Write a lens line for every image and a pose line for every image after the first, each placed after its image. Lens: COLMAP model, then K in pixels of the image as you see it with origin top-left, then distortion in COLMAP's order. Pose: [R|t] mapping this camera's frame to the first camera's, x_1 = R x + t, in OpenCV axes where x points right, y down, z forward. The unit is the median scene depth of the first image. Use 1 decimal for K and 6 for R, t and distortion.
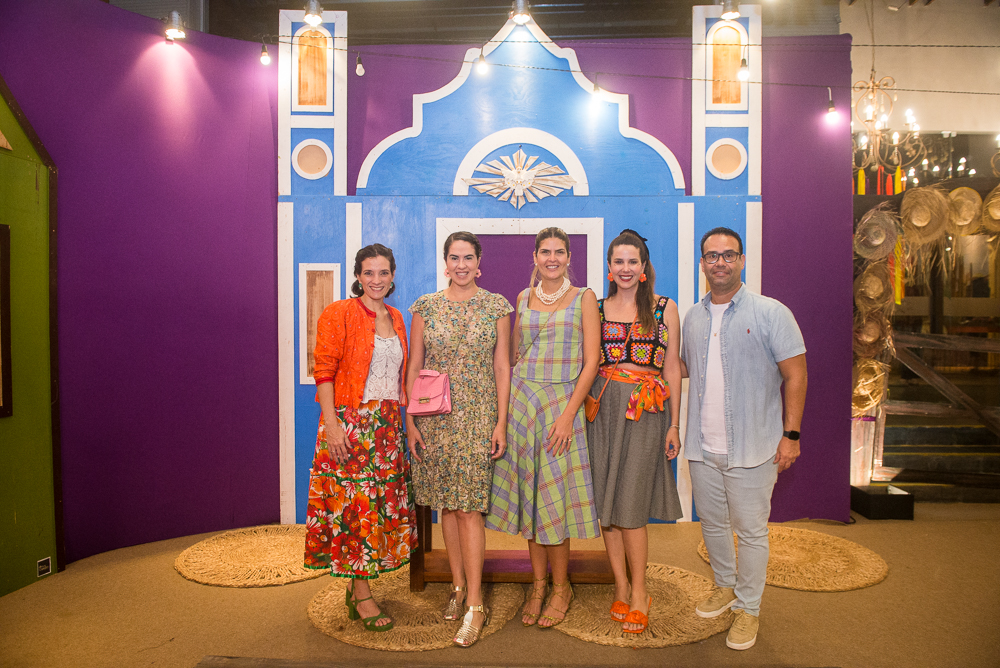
lens RADIAL K [[705.1, 0, 509.8], [0, 705.1, 342.6], [0, 0, 1]] dist [-0.049527, -0.003219]
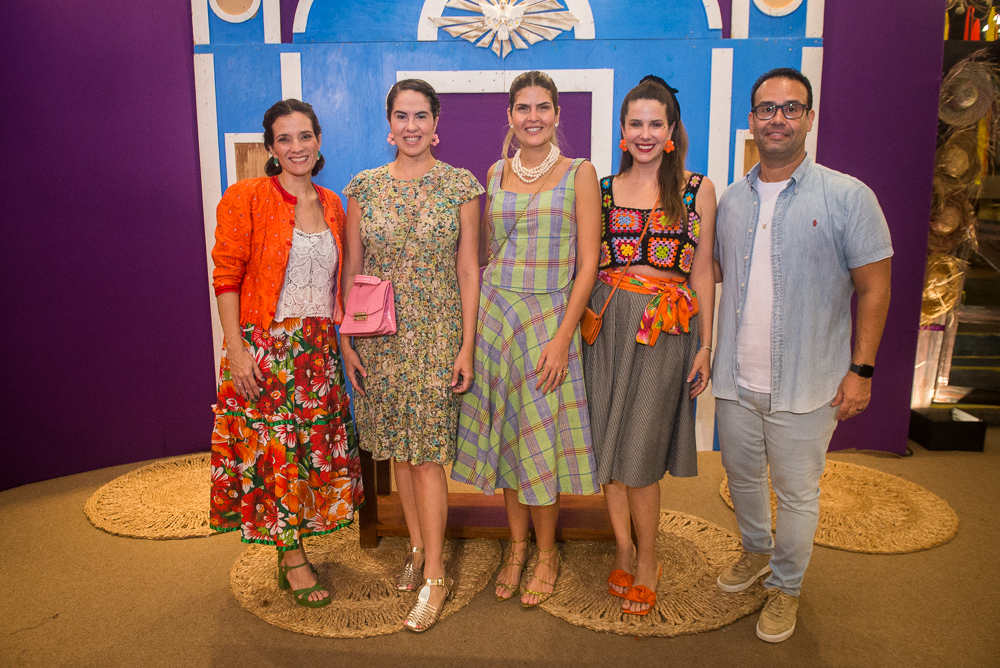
lens RADIAL K [[692.0, 0, 500.0], [0, 692.0, 334.0], [0, 0, 1]] dist [-0.052903, -0.003541]
pose [[0.999283, 0.003193, -0.037716, 0.048556], [0.002842, 0.987291, 0.158898, -0.013903], [0.037744, -0.158892, 0.986574, 0.266544]]
